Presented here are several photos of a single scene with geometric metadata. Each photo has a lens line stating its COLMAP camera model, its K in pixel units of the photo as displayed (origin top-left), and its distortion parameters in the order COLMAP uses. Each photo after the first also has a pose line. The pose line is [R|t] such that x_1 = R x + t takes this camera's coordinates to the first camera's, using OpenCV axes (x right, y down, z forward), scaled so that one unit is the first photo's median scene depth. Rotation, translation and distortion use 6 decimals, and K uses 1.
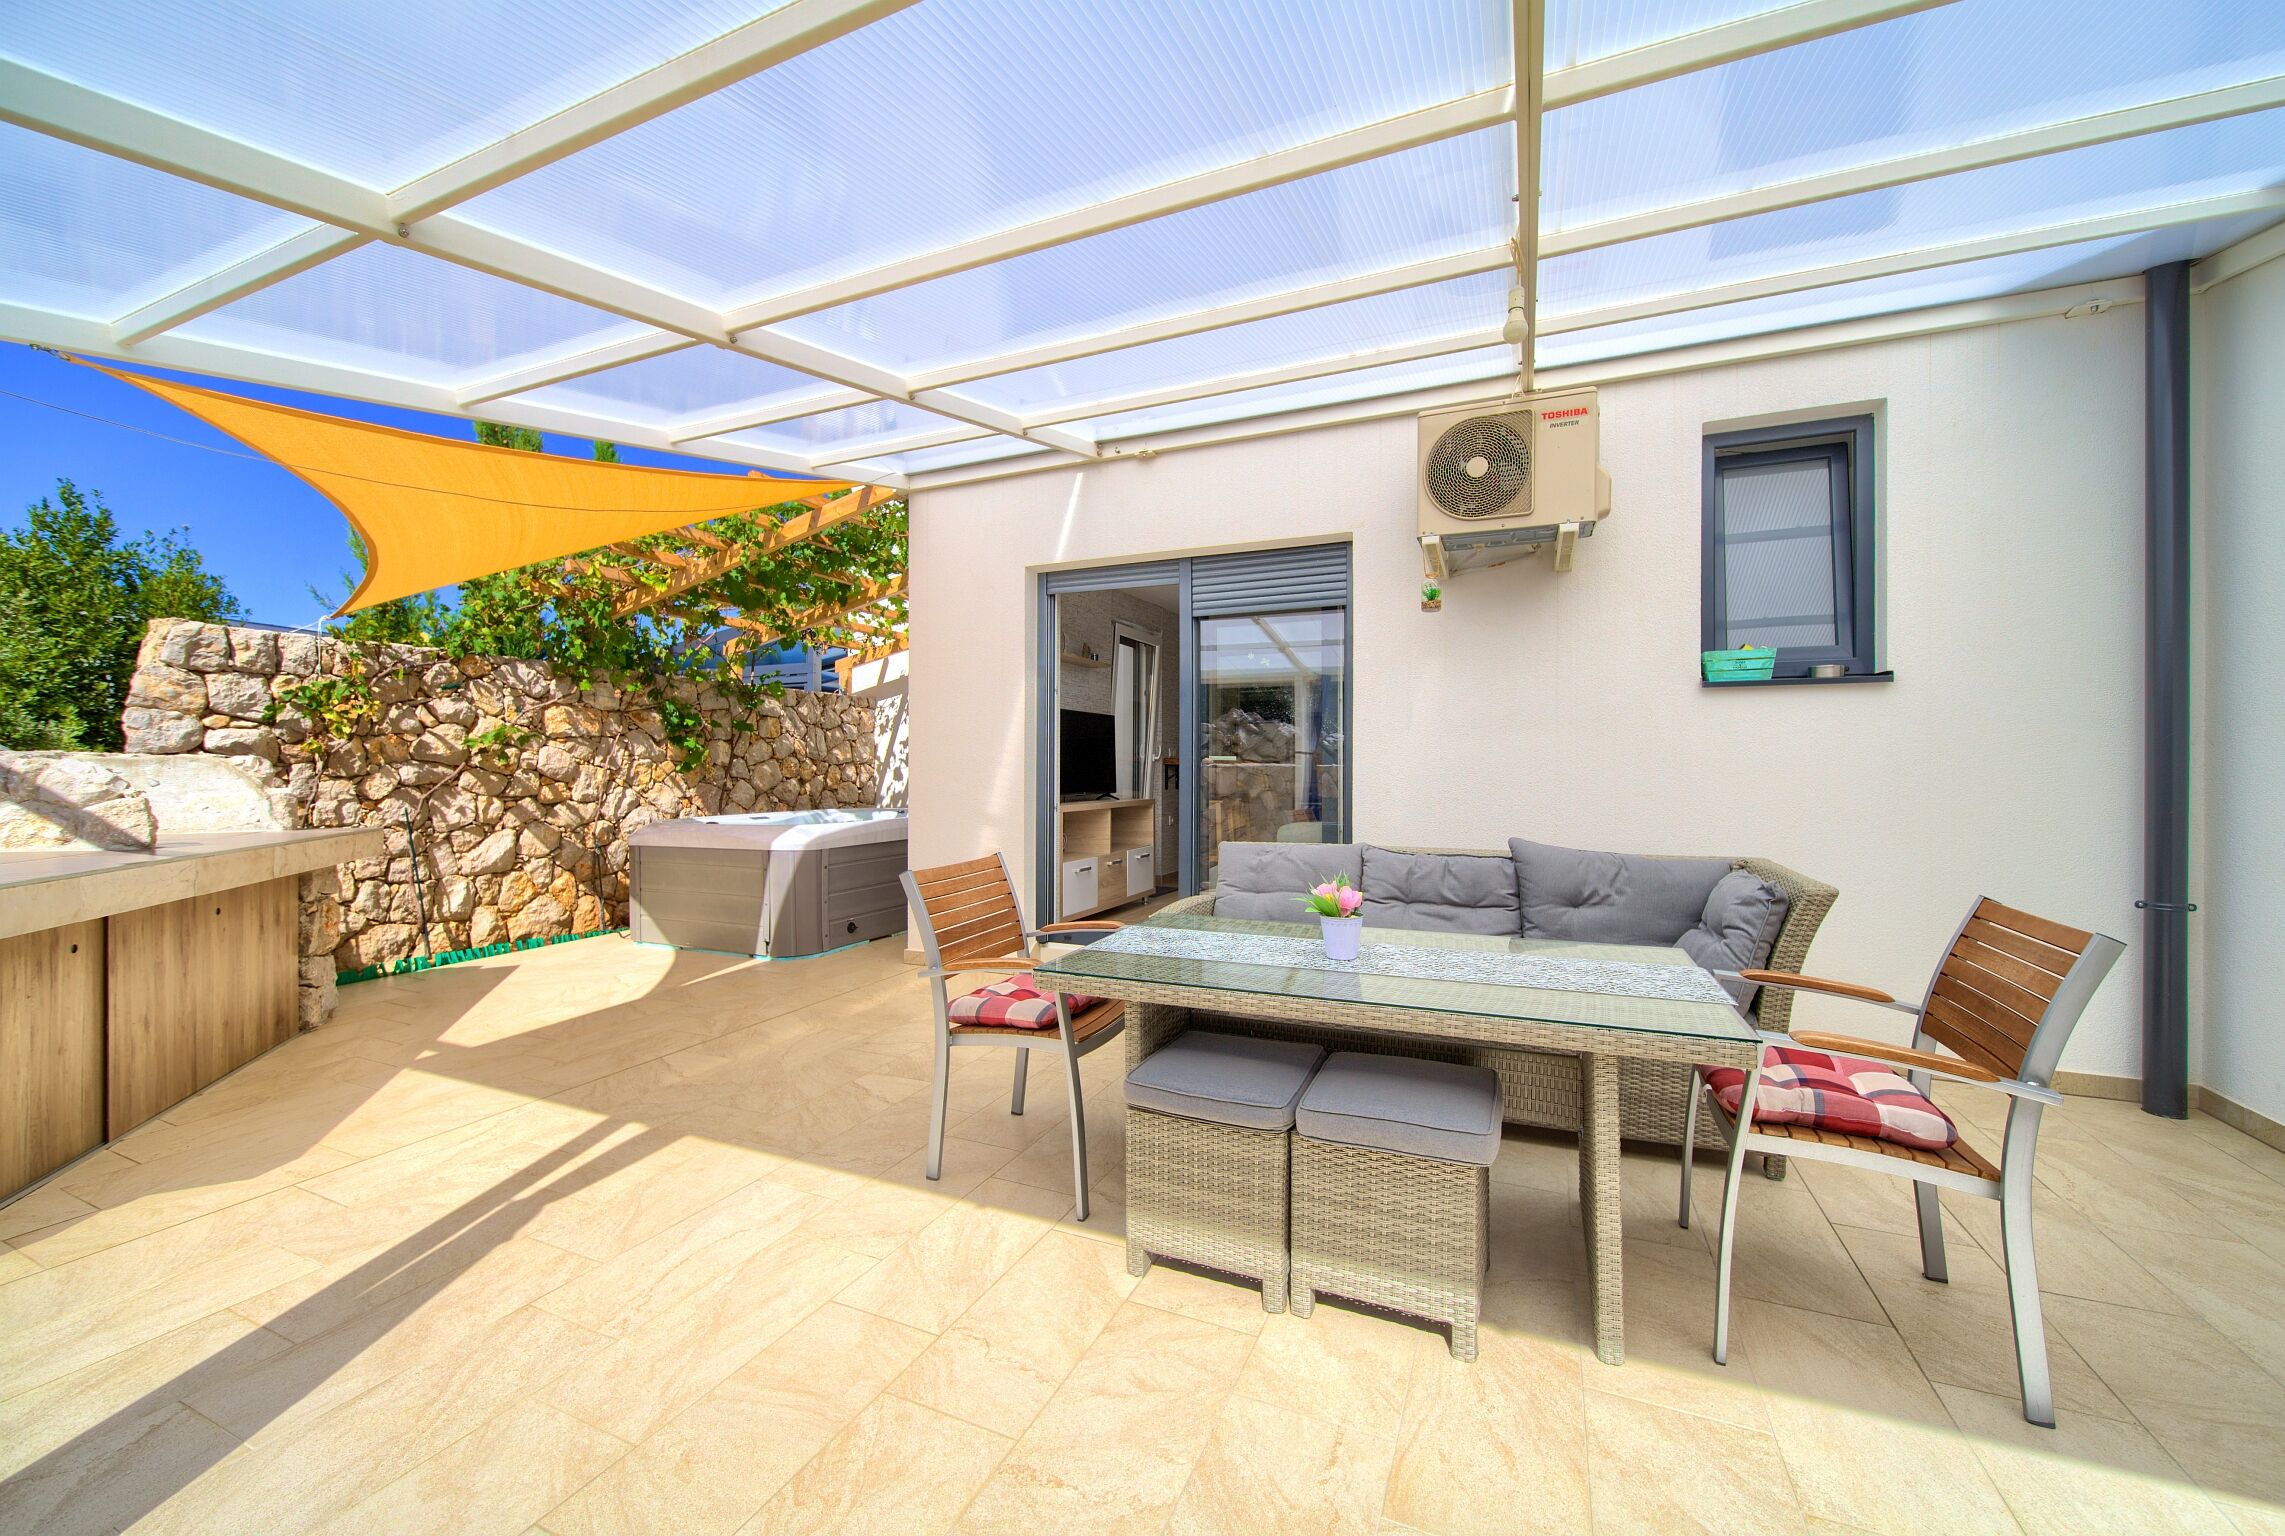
lens RADIAL K [[873.6, 0, 1142.5], [0, 873.6, 768.0], [0, 0, 1]] dist [0.000665, -0.000038]
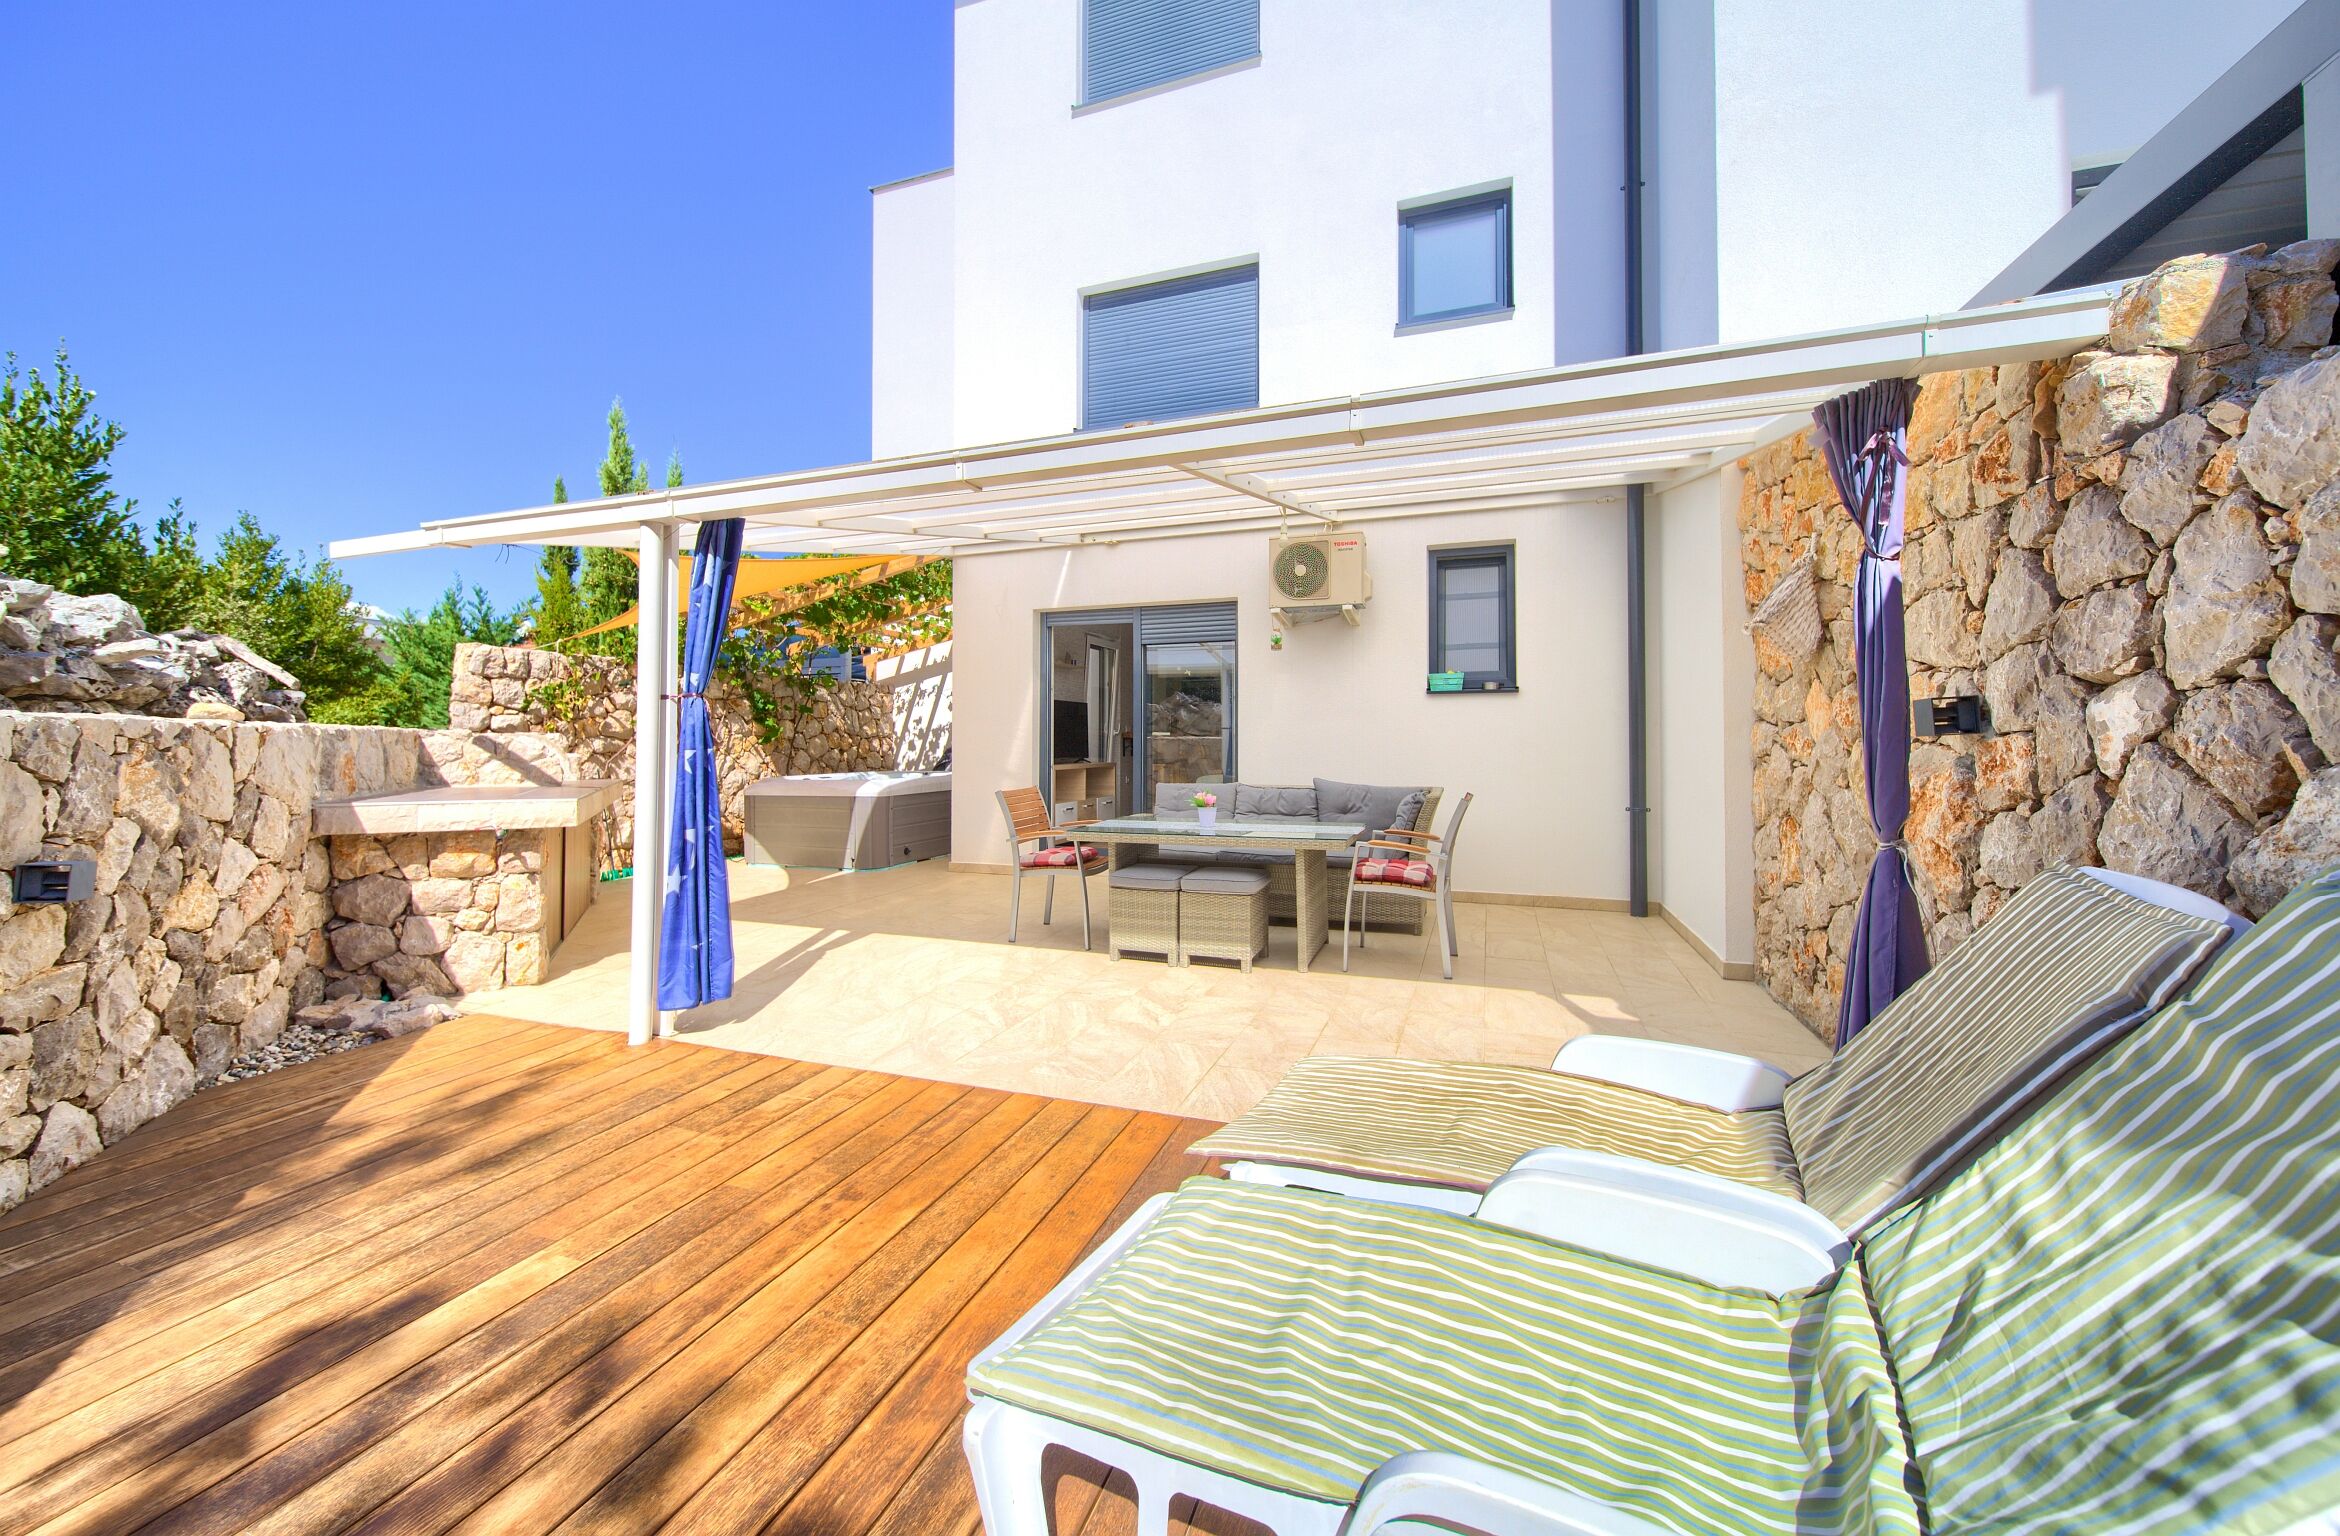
lens RADIAL K [[871.3, 0, 1141.9], [0, 871.3, 717.0], [0, 0, 1]] dist [-0.000046, 0.000015]
pose [[0.998674, -0.000439, 0.051487, -0.021541], [0.001842, 0.999628, -0.027204, 0.001158], [-0.051456, 0.027262, 0.998303, -0.535282]]
